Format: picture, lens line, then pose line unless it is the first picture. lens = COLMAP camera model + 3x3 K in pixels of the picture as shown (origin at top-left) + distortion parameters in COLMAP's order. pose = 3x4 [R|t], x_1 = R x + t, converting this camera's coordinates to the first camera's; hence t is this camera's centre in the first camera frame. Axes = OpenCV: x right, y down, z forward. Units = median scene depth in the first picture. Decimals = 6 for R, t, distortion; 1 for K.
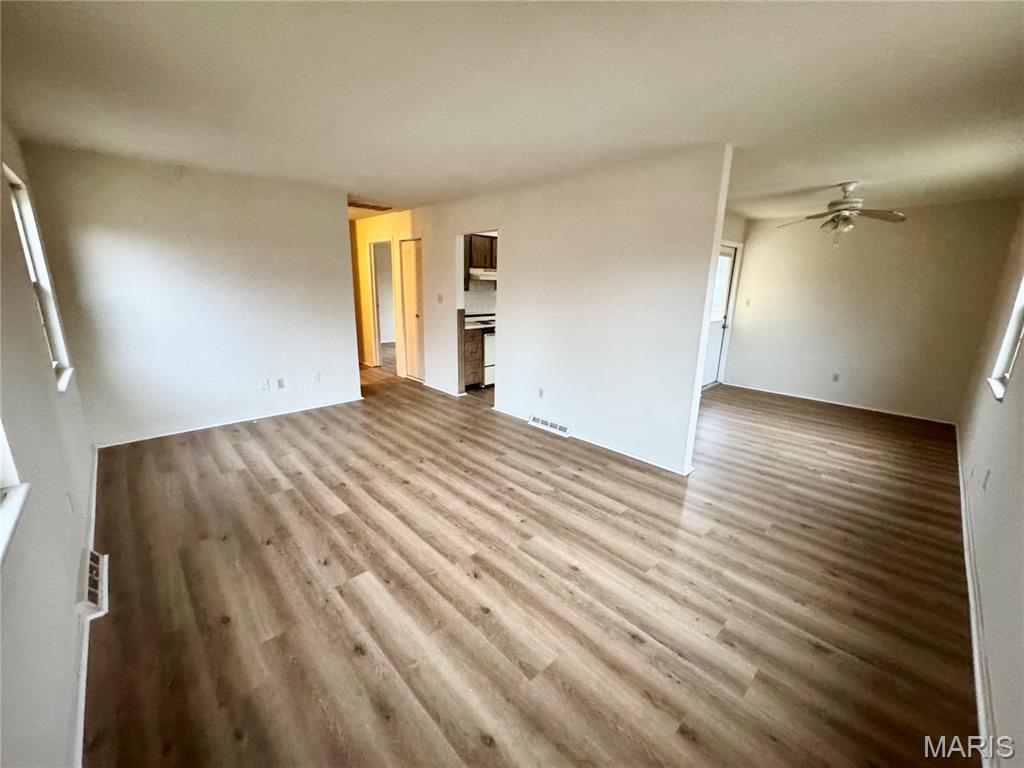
lens RADIAL K [[407.8, 0, 511.2], [0, 407.8, 383.5], [0, 0, 1]] dist [-0.003007, 0.000401]
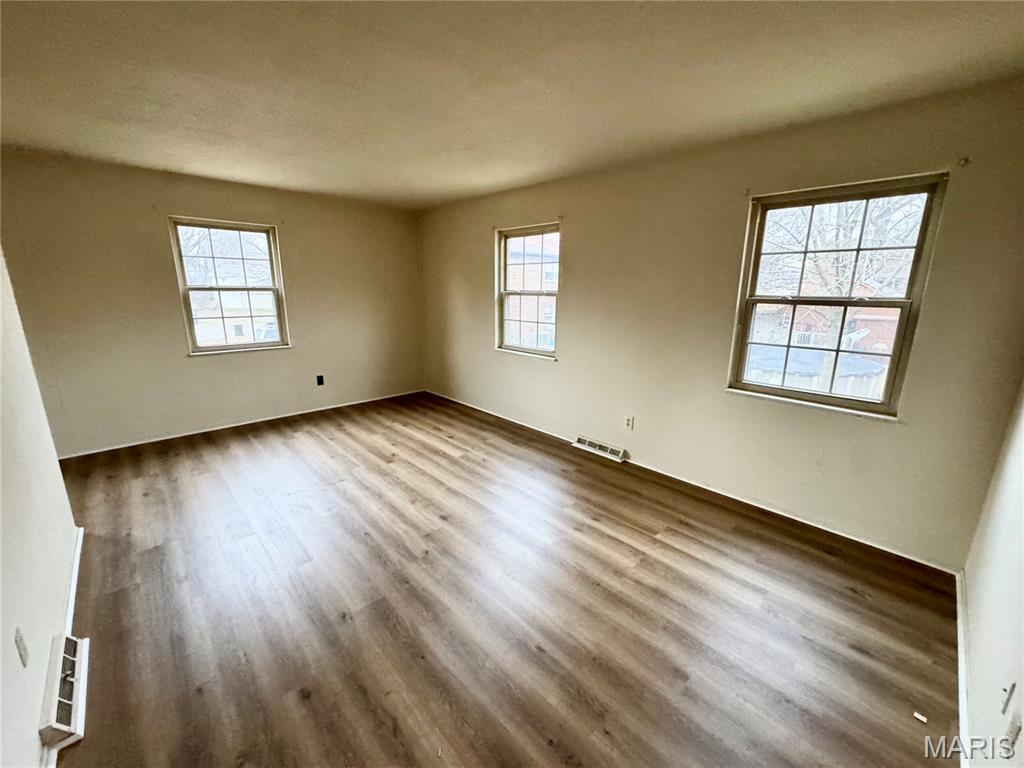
lens RADIAL K [[407.8, 0, 511.2], [0, 407.8, 383.5], [0, 0, 1]] dist [-0.003007, 0.000401]
pose [[-0.999548, -0.029906, -0.002916, -0.367140], [-0.027937, 0.889238, 0.456592, -0.386457], [-0.011061, 0.456467, -0.889672, 1.540406]]
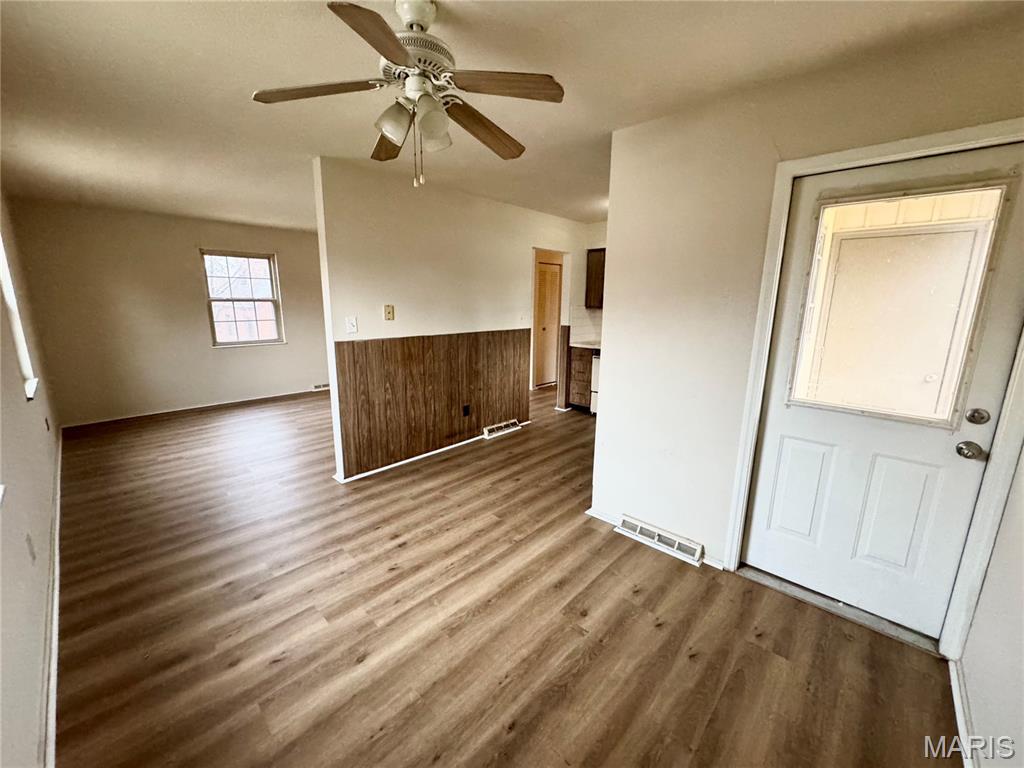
lens RADIAL K [[407.8, 0, 511.2], [0, 407.8, 383.5], [0, 0, 1]] dist [-0.003007, 0.000401]
pose [[0.055007, 0.184123, -0.981363, 1.416011], [-0.250117, 0.954056, 0.164980, -0.283443], [0.966652, 0.236380, 0.098532, 1.274269]]
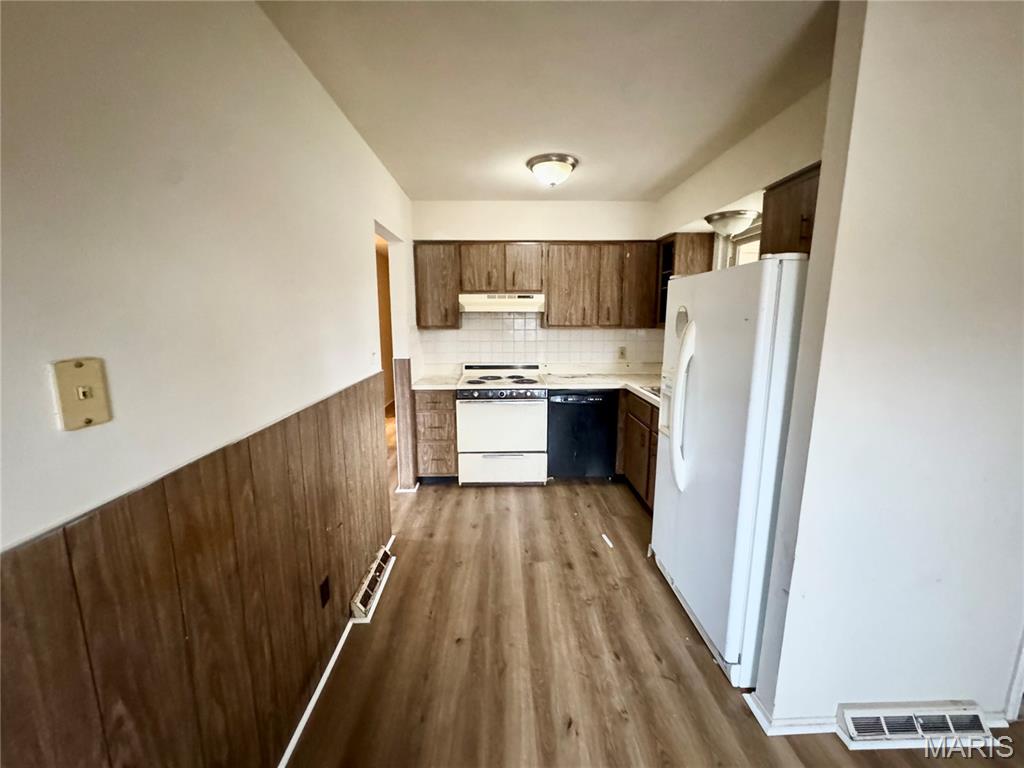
lens RADIAL K [[407.8, 0, 511.2], [0, 407.8, 383.5], [0, 0, 1]] dist [-0.003007, 0.000401]
pose [[0.738750, 0.091537, -0.667735, 0.675277], [-0.146075, 0.988931, -0.026041, -0.240735], [0.657960, 0.116777, 0.743944, 1.023449]]
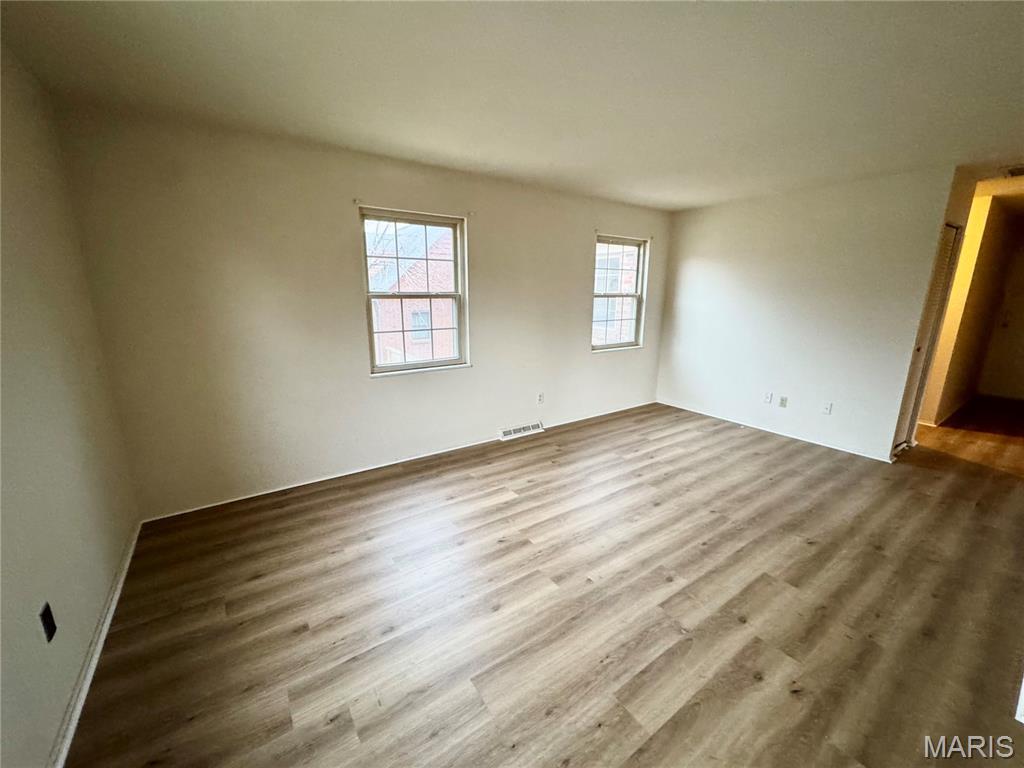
lens RADIAL K [[407.8, 0, 511.2], [0, 407.8, 383.5], [0, 0, 1]] dist [-0.003007, 0.000401]
pose [[-0.153077, 0.200809, -0.967597, 0.601520], [-0.247911, 0.940021, 0.234307, -0.144571], [0.956612, 0.275745, -0.094113, 0.651003]]
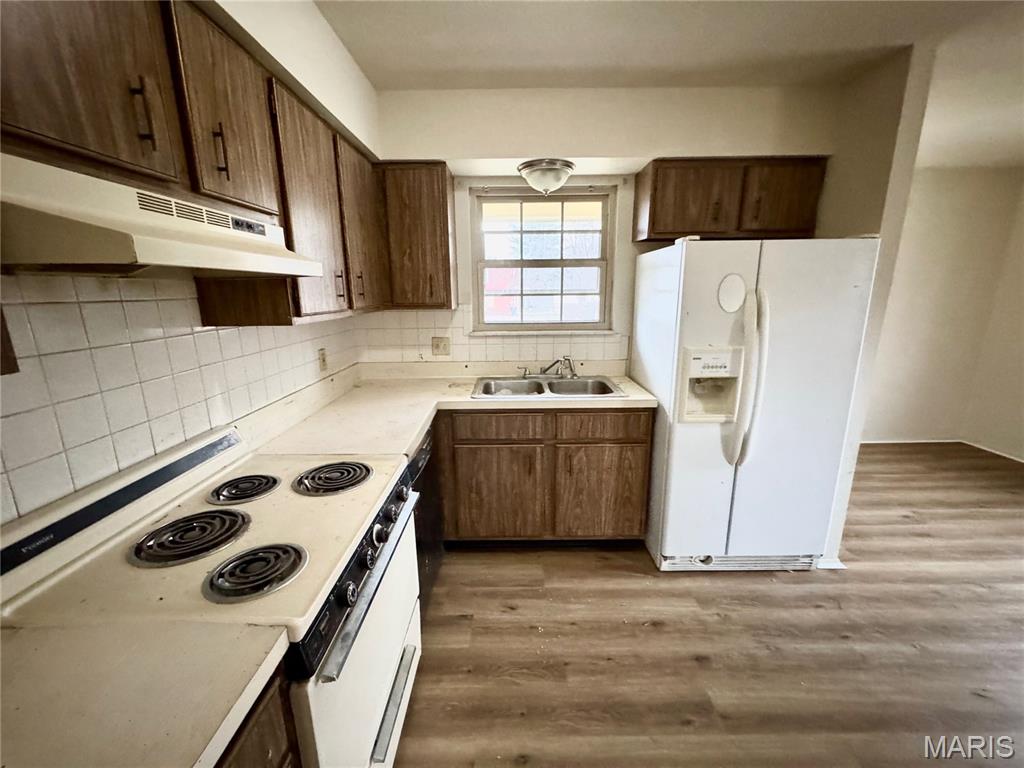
lens RADIAL K [[407.8, 0, 511.2], [0, 407.8, 383.5], [0, 0, 1]] dist [-0.003007, 0.000401]
pose [[0.696557, -0.188380, 0.692331, -0.151765], [0.196242, 0.978145, 0.068709, -0.357999], [-0.690143, 0.088005, 0.718302, 1.454182]]
